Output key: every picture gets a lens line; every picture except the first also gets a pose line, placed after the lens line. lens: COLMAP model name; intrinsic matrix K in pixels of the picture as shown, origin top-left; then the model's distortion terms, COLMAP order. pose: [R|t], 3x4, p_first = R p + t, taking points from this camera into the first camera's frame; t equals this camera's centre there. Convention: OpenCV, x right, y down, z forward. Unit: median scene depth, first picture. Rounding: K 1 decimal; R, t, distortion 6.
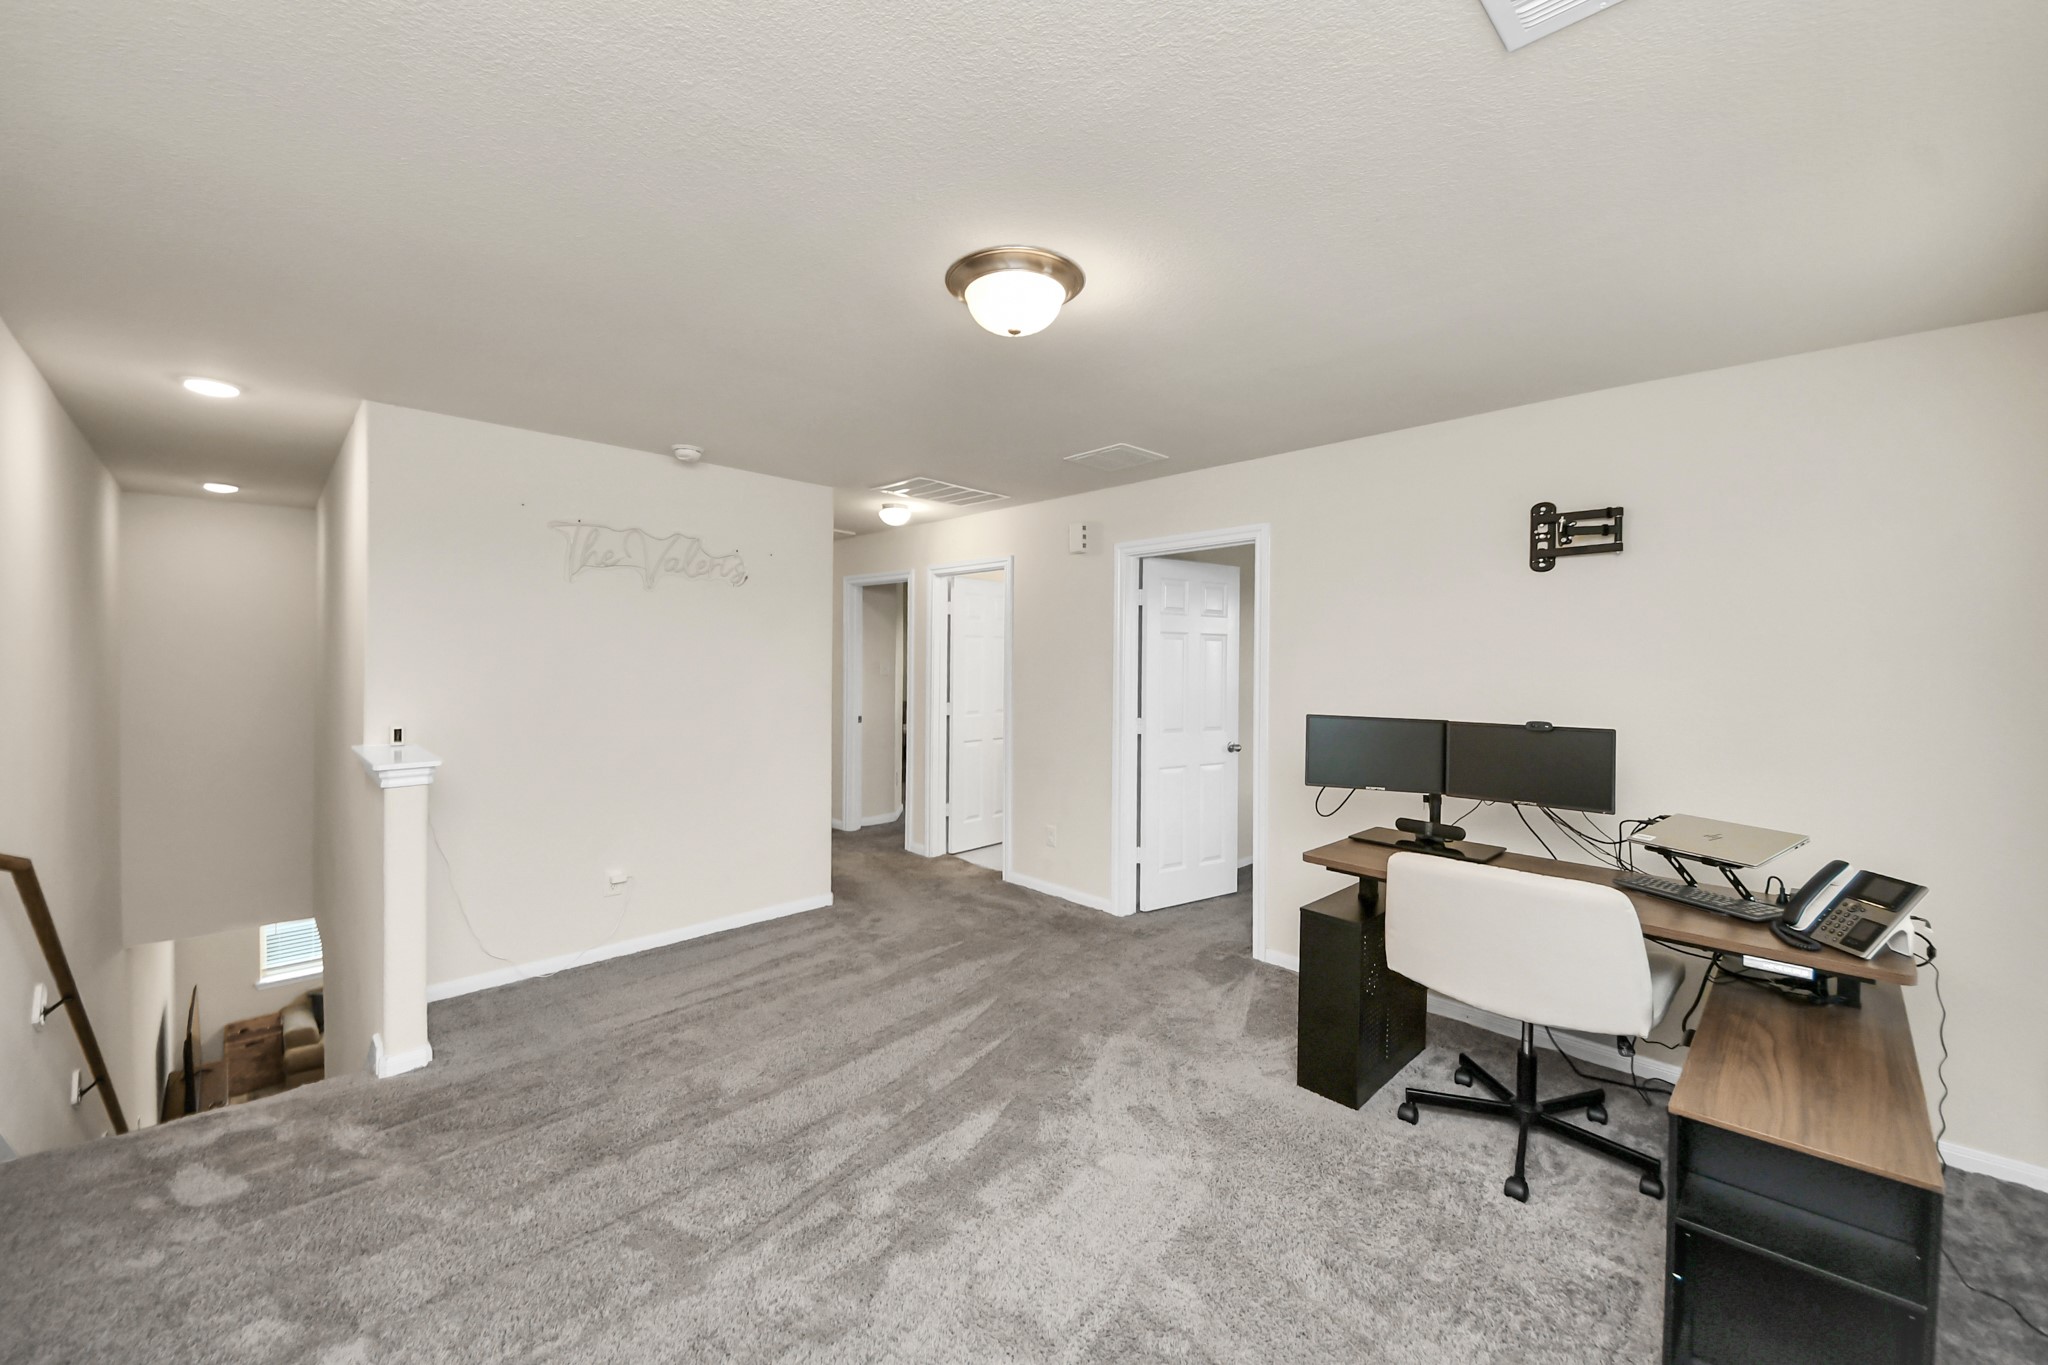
lens RADIAL K [[721.7, 0, 1023.5], [0, 721.7, 697.0], [0, 0, 1]] dist [0.027487, -0.018527]
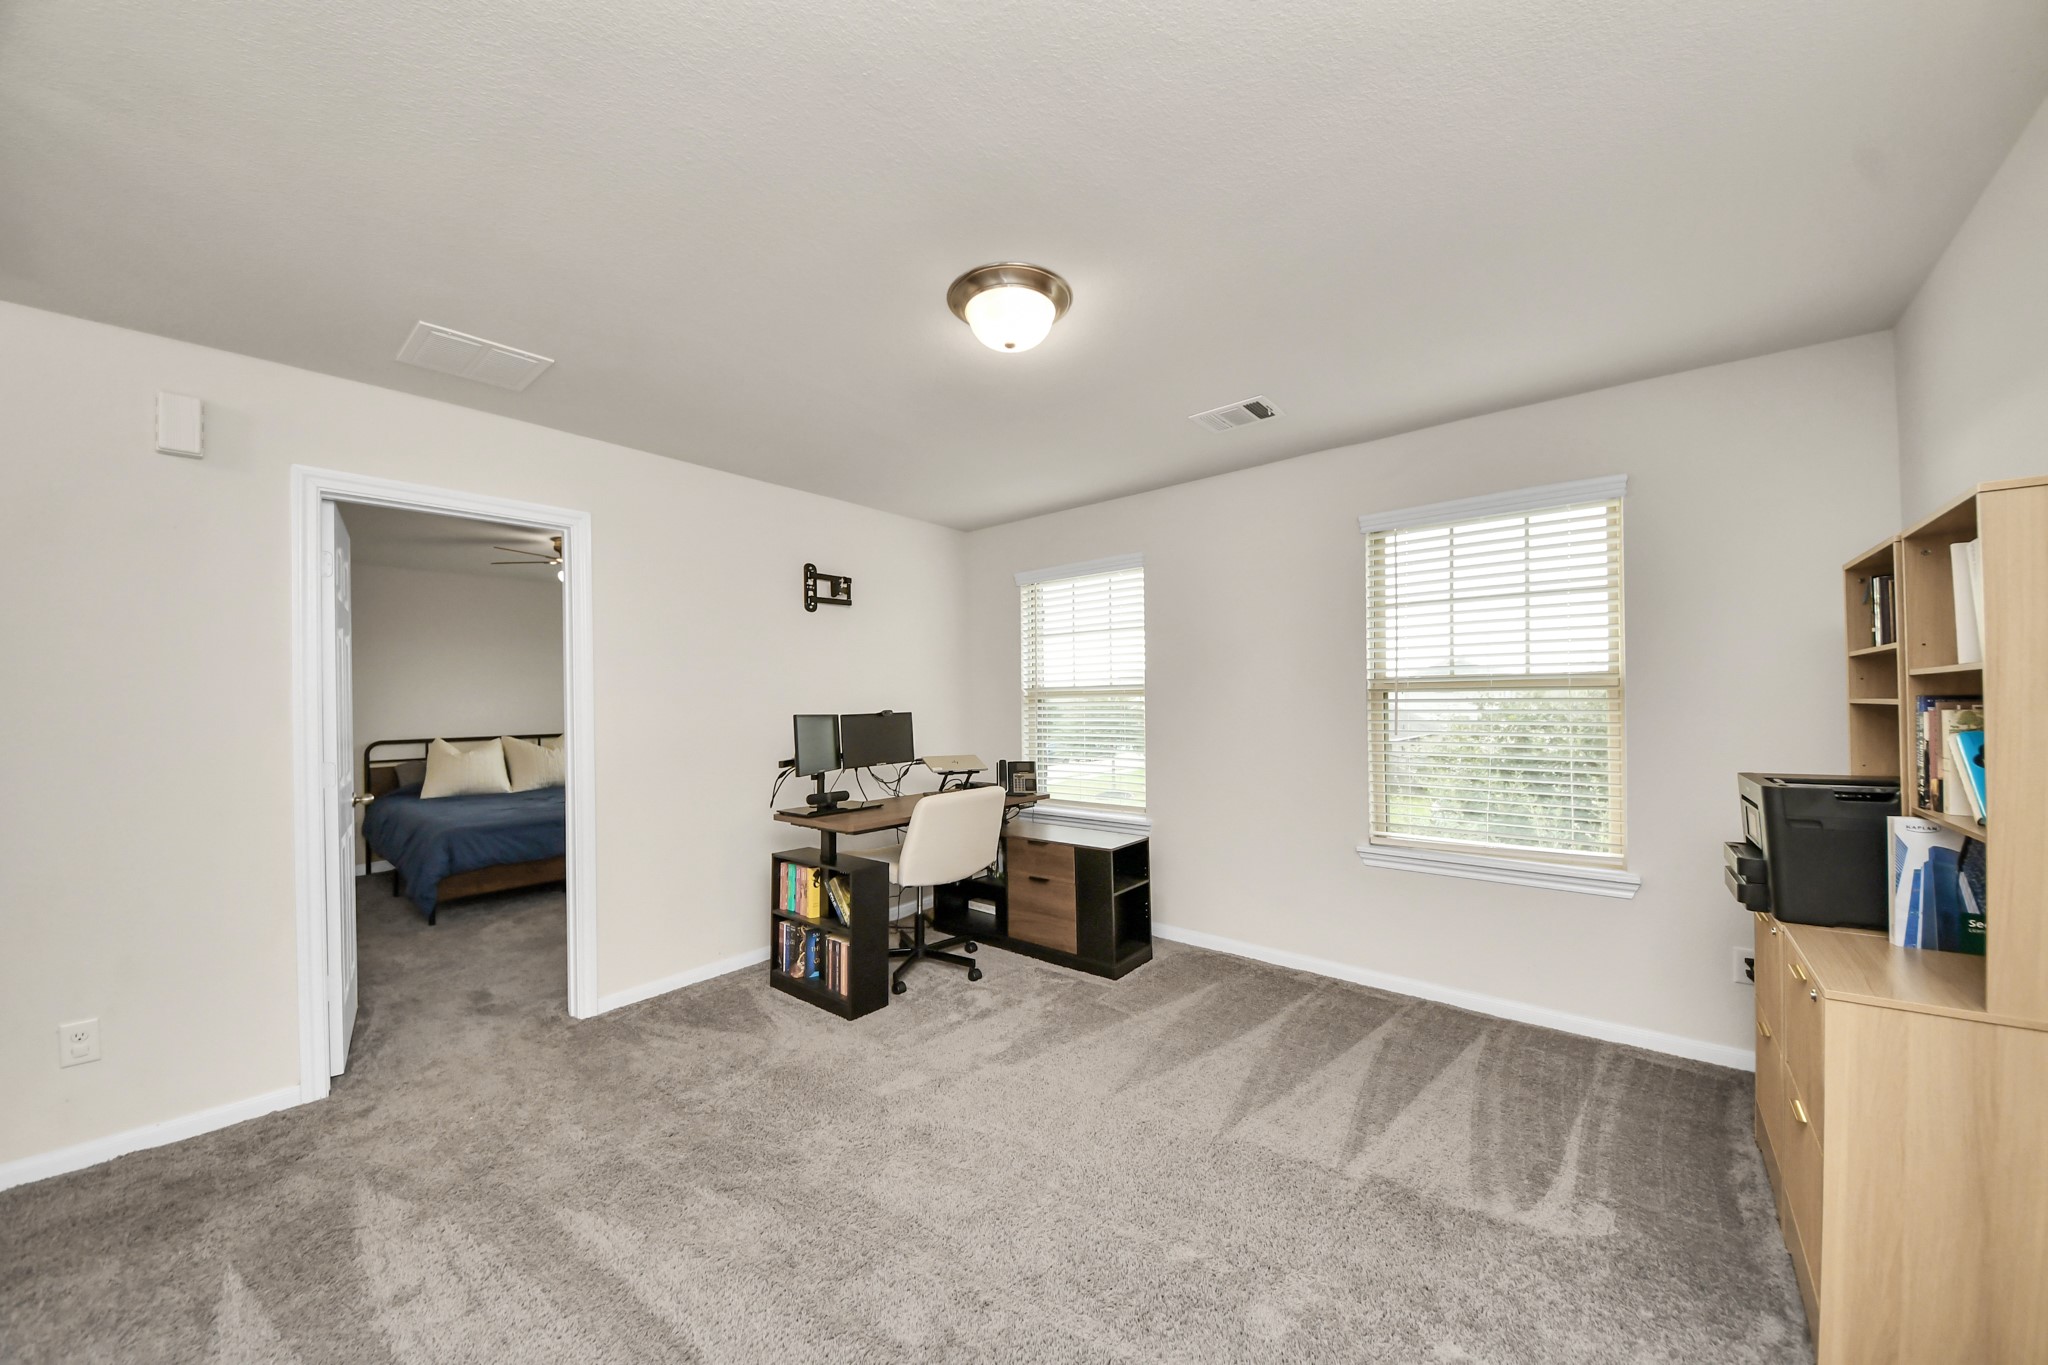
lens RADIAL K [[721.7, 0, 1023.5], [0, 721.7, 697.0], [0, 0, 1]] dist [0.027487, -0.018527]
pose [[-0.069411, -0.009906, 0.997539, -0.759354], [0.052446, 0.998532, 0.013566, -0.001077], [-0.996209, 0.053259, -0.068790, 0.706556]]
